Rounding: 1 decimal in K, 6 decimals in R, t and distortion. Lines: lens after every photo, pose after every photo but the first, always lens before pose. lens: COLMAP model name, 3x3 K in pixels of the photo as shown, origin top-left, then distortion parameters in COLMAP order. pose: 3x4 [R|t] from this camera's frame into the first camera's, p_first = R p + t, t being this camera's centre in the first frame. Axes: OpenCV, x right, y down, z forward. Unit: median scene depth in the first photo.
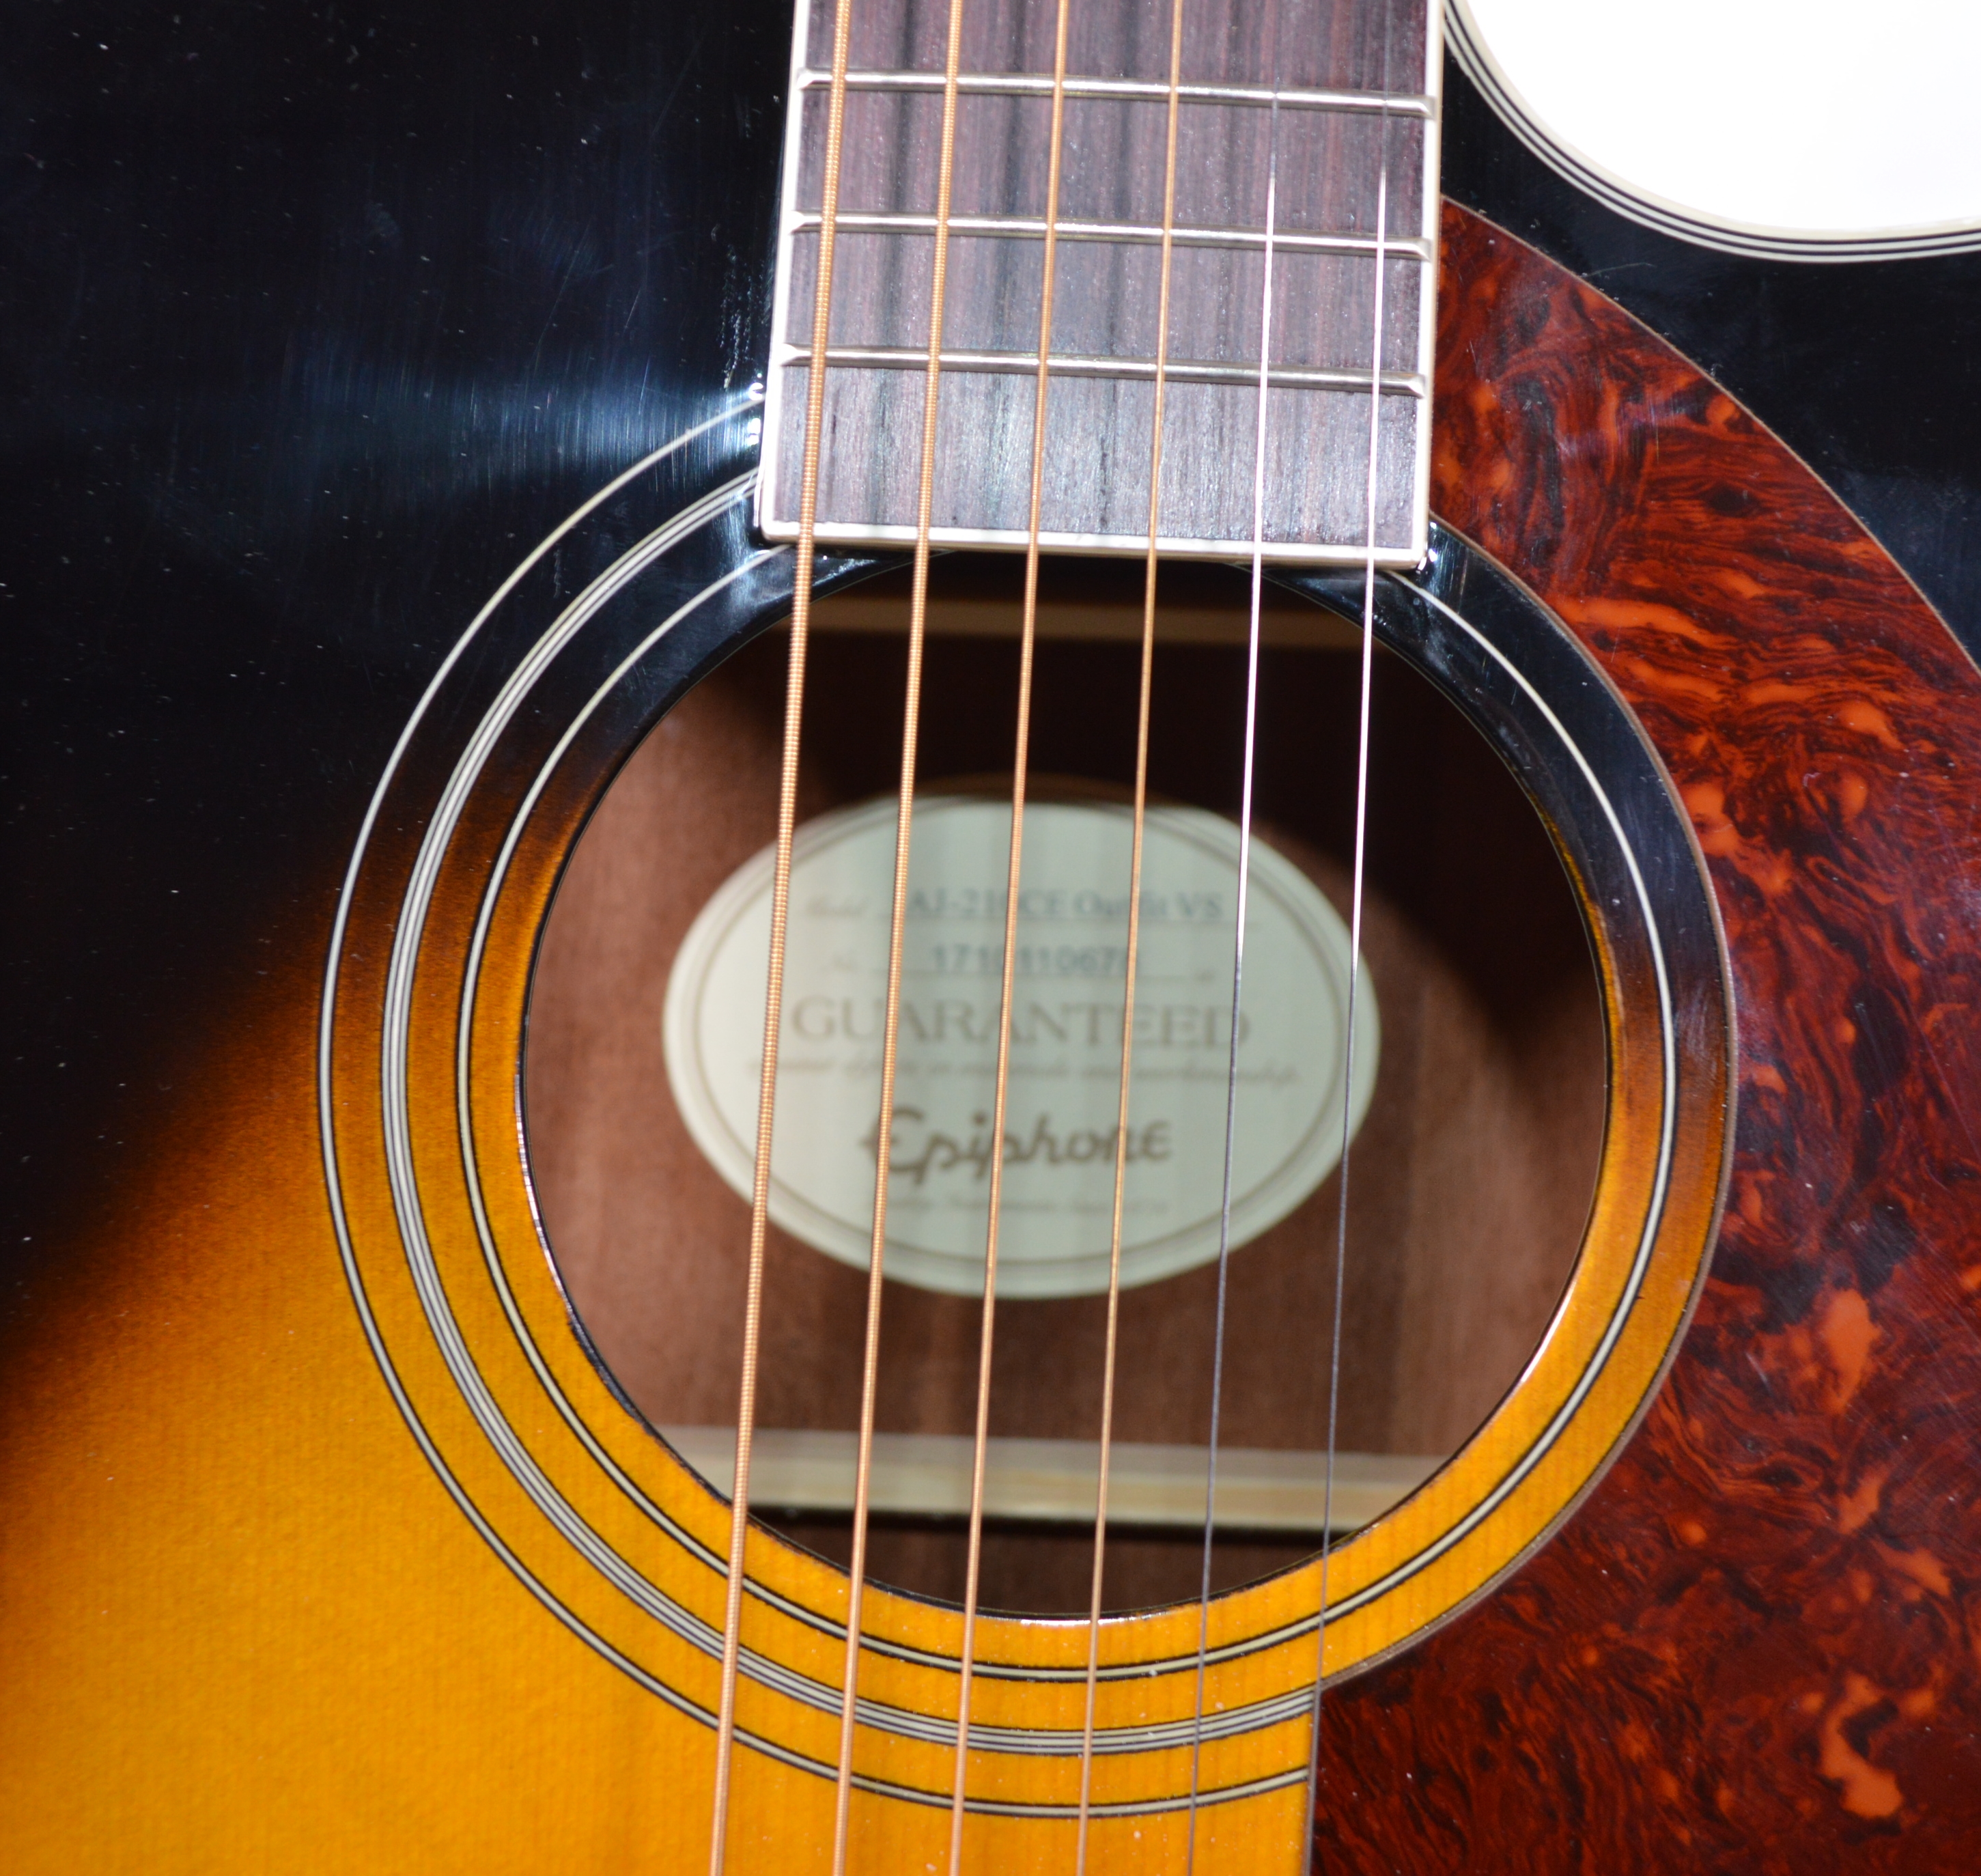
lens RADIAL K [[2313.3, 0, 910.7], [0, 2313.3, 935.9], [0, 0, 1]] dist [-0.073961, -0.015812]
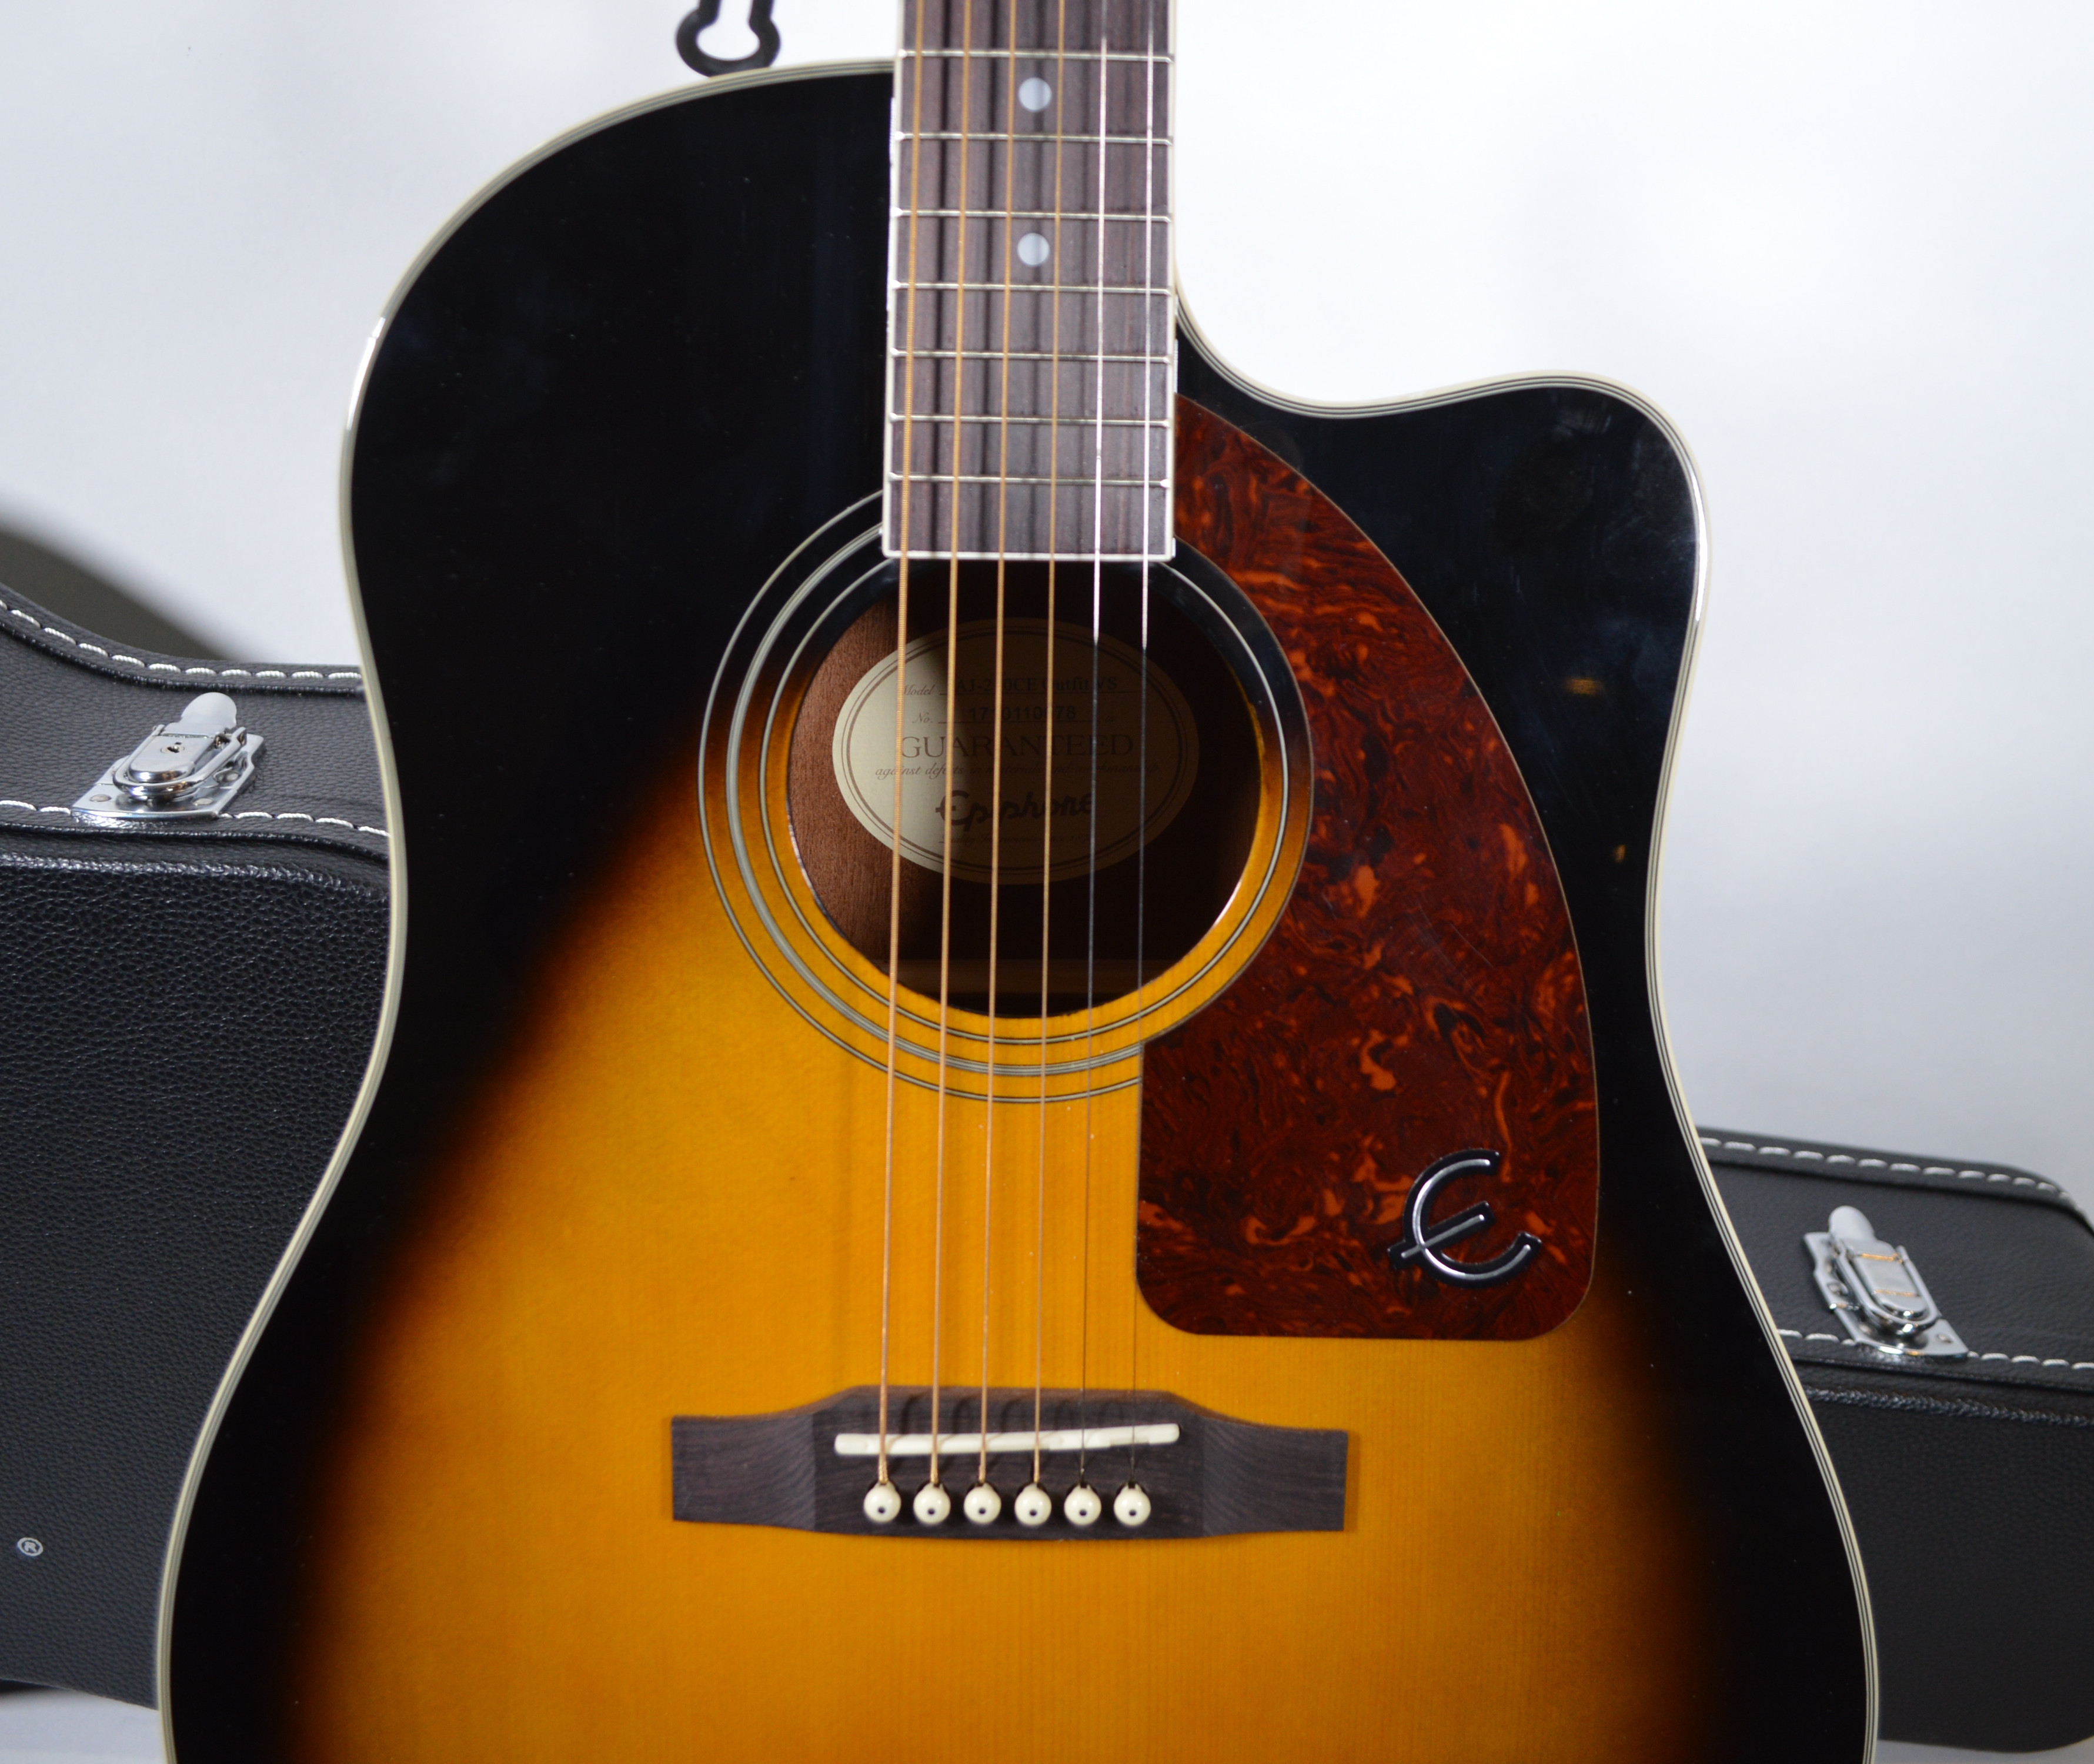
lens RADIAL K [[2024.5, 0, 1058.0], [0, 2024.5, 856.5], [0, 0, 1]] dist [-0.076304, 0.003562]
pose [[0.998468, -0.039085, 0.039159, 0.017773], [0.033712, 0.991000, 0.129550, -0.131570], [-0.043870, -0.128031, 0.990799, -1.030101]]
